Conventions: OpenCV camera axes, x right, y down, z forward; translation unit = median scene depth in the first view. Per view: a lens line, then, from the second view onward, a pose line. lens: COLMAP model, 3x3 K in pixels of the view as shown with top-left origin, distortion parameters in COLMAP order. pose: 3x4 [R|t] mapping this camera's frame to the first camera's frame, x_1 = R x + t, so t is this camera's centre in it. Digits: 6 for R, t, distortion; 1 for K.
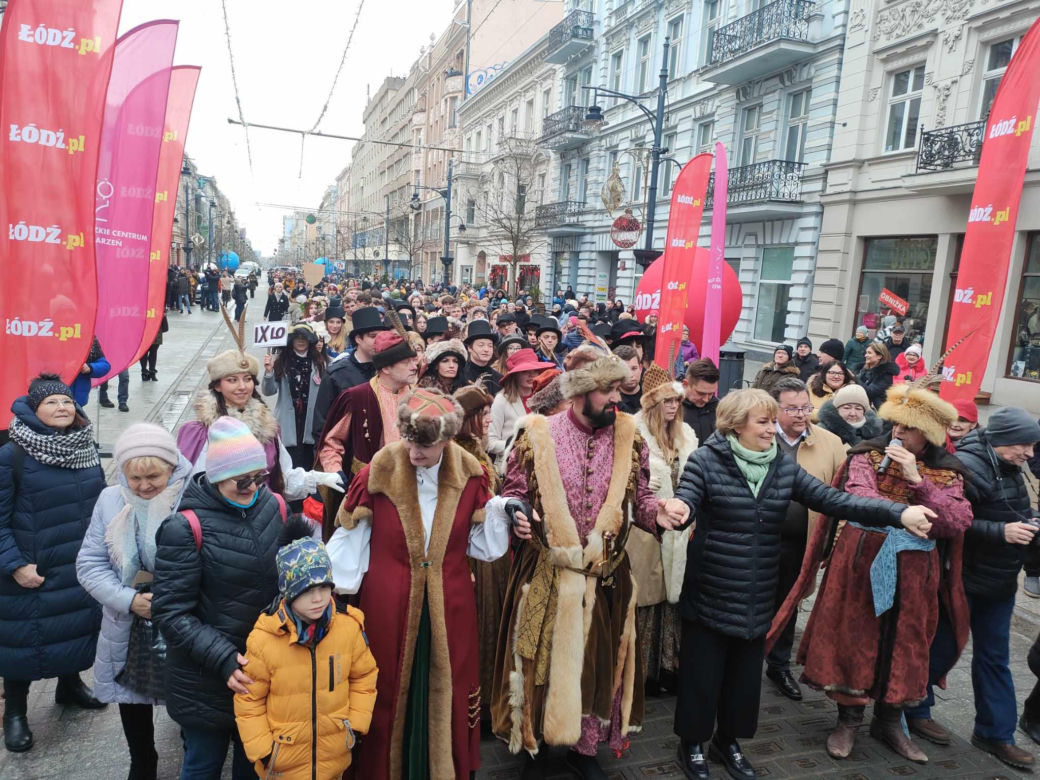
lens RADIAL K [[735.2, 0, 519.4], [0, 735.2, 391.5], [0, 0, 1]] dist [0.053977, -0.044943]
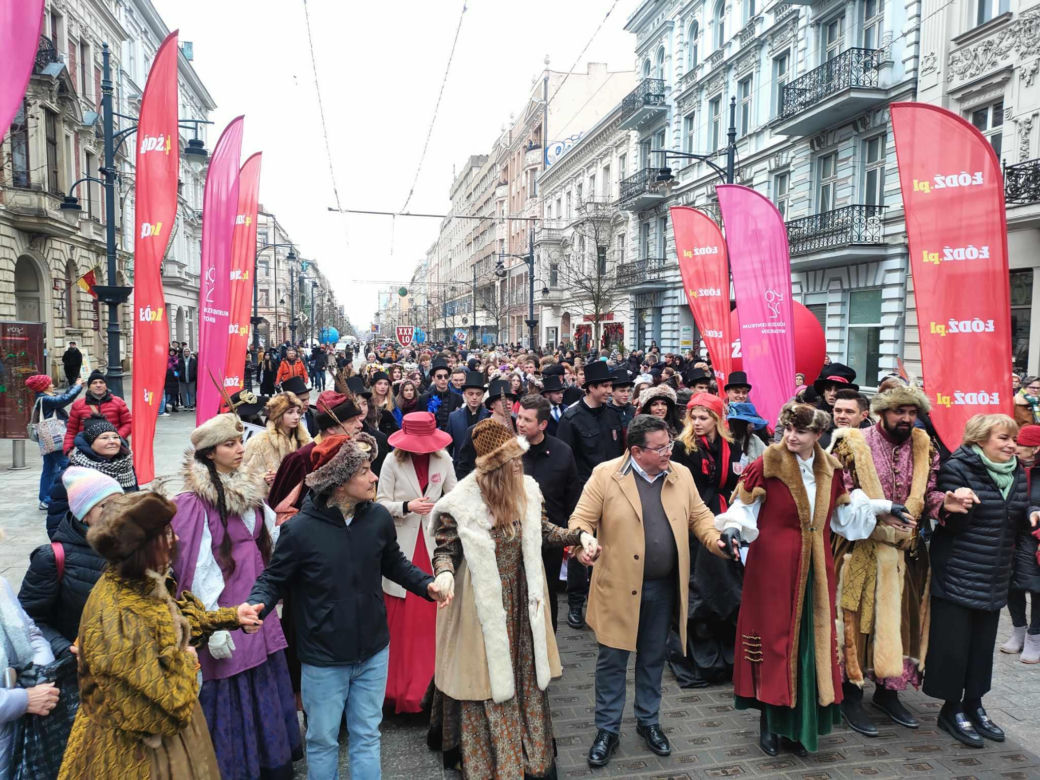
lens RADIAL K [[735.2, 0, 521.3], [0, 735.2, 391.1], [0, 0, 1]] dist [0.053977, -0.044943]
pose [[0.991930, -0.045793, -0.118231, 0.006955], [0.035931, 0.995797, -0.084242, 0.004620], [0.121592, 0.079314, 0.989406, -0.019921]]
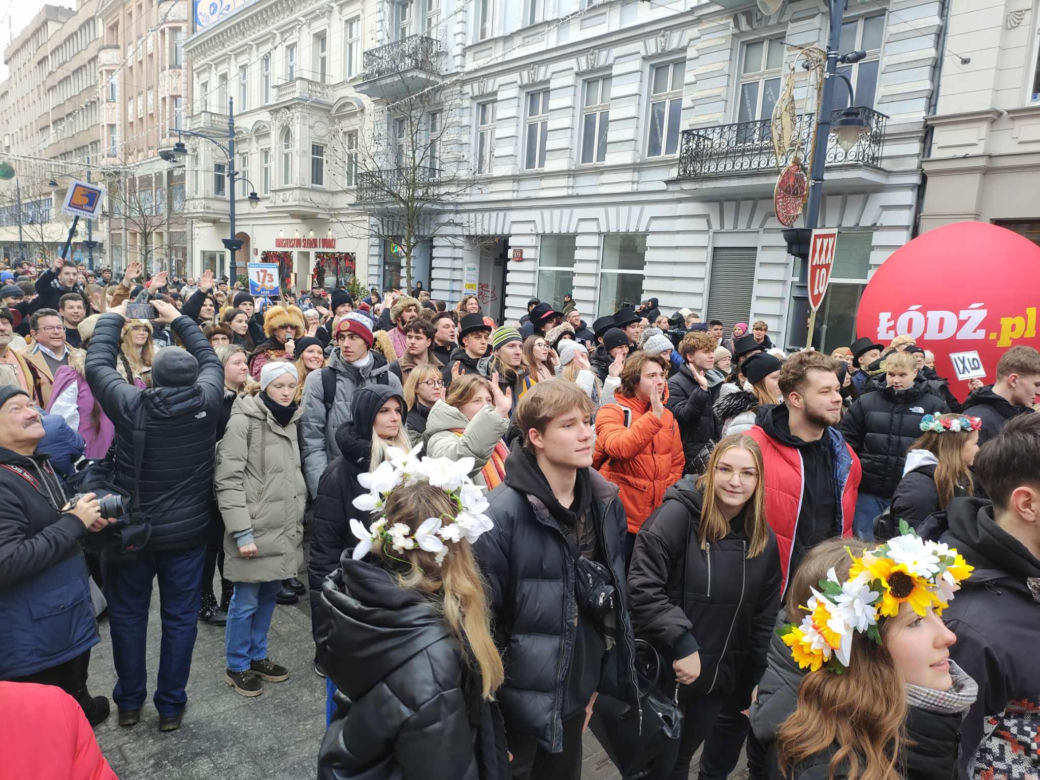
lens RADIAL K [[735.2, 0, 514.5], [0, 735.2, 391.5], [0, 0, 1]] dist [0.053977, -0.044943]
pose [[0.921969, -0.058493, 0.382822, -0.207029], [0.053216, 0.998286, 0.024368, -0.068198], [-0.383591, -0.002094, 0.923501, 0.412861]]
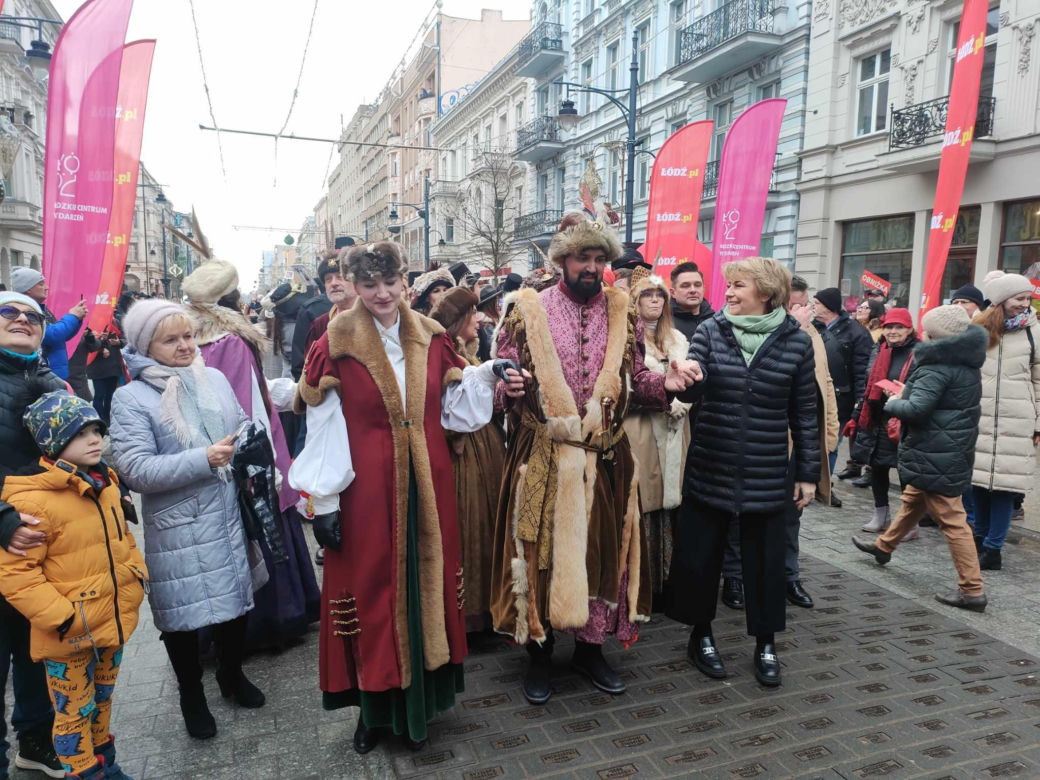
lens RADIAL K [[735.2, 0, 521.5], [0, 735.2, 396.4], [0, 0, 1]] dist [0.053977, -0.044943]
pose [[0.998451, -0.051992, 0.019835, -0.000980], [0.052461, 0.998337, -0.023914, 0.024410], [-0.018558, 0.024918, 0.999517, 0.006482]]
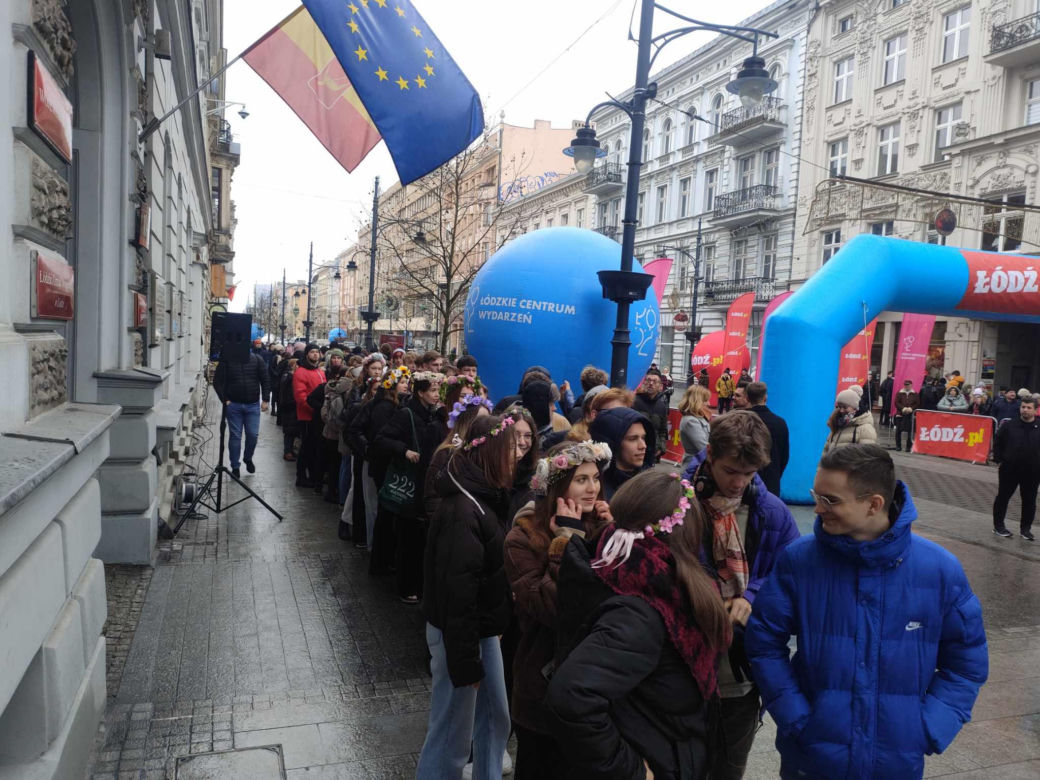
lens RADIAL K [[735.2, 0, 493.7], [0, 735.2, 392.8], [0, 0, 1]] dist [0.053977, -0.044943]
pose [[0.999874, -0.007620, 0.013946, -0.249266], [0.008740, 0.996591, -0.082038, 0.074899], [-0.013274, 0.082150, 0.996532, -0.573808]]
